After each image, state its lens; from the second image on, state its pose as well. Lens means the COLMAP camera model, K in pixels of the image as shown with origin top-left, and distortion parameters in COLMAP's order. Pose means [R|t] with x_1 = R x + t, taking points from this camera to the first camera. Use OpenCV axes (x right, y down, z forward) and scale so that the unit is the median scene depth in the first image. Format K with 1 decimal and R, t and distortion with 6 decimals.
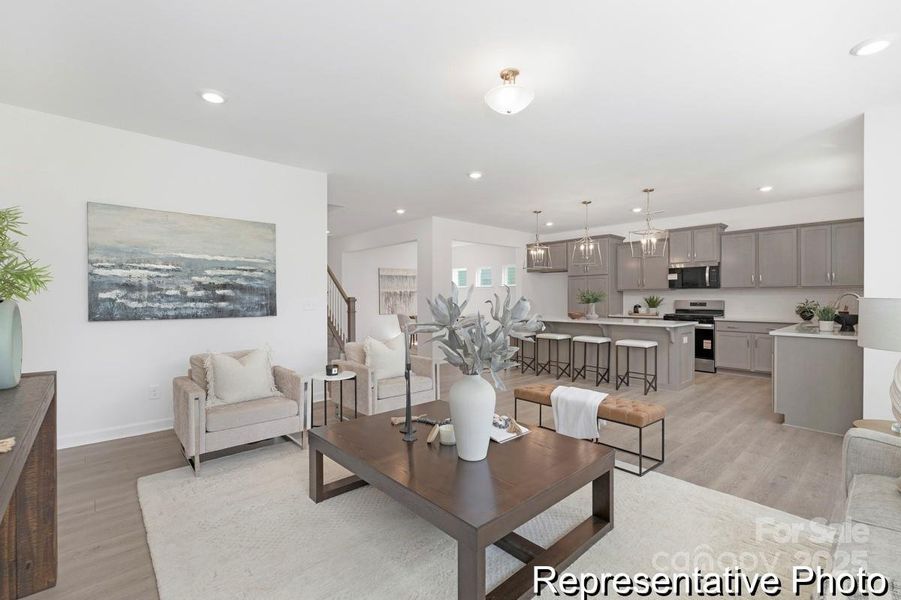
lens RADIAL K [[396.5, 0, 450.7], [0, 396.5, 299.8], [0, 0, 1]] dist [0.005633, 0.000796]
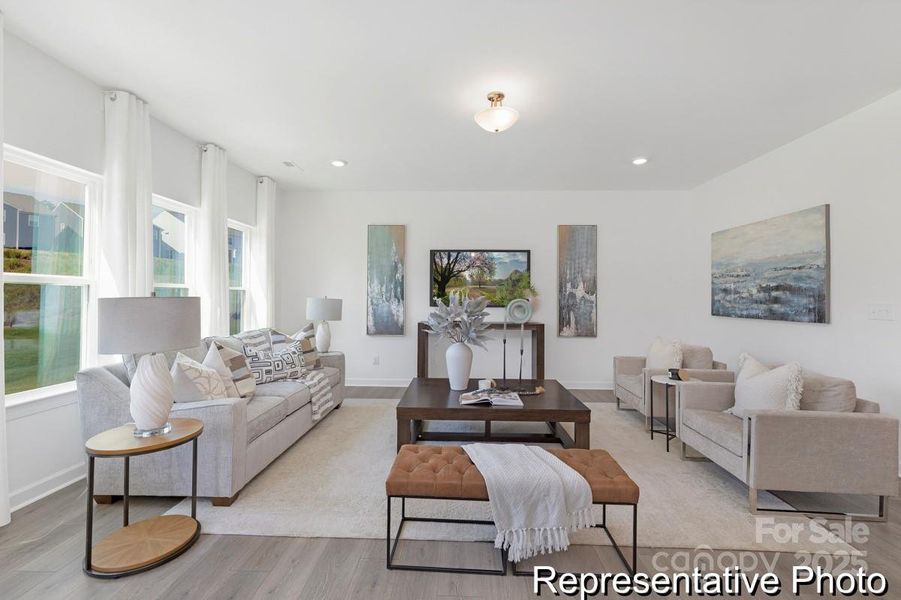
lens RADIAL K [[396.5, 0, 448.1], [0, 396.5, 297.0], [0, 0, 1]] dist [0.005633, 0.000796]
pose [[-0.689098, -0.000500, -0.724668, 0.688606], [-0.004195, 0.999986, 0.003299, -0.012054], [0.724656, 0.005313, -0.689091, 1.107614]]
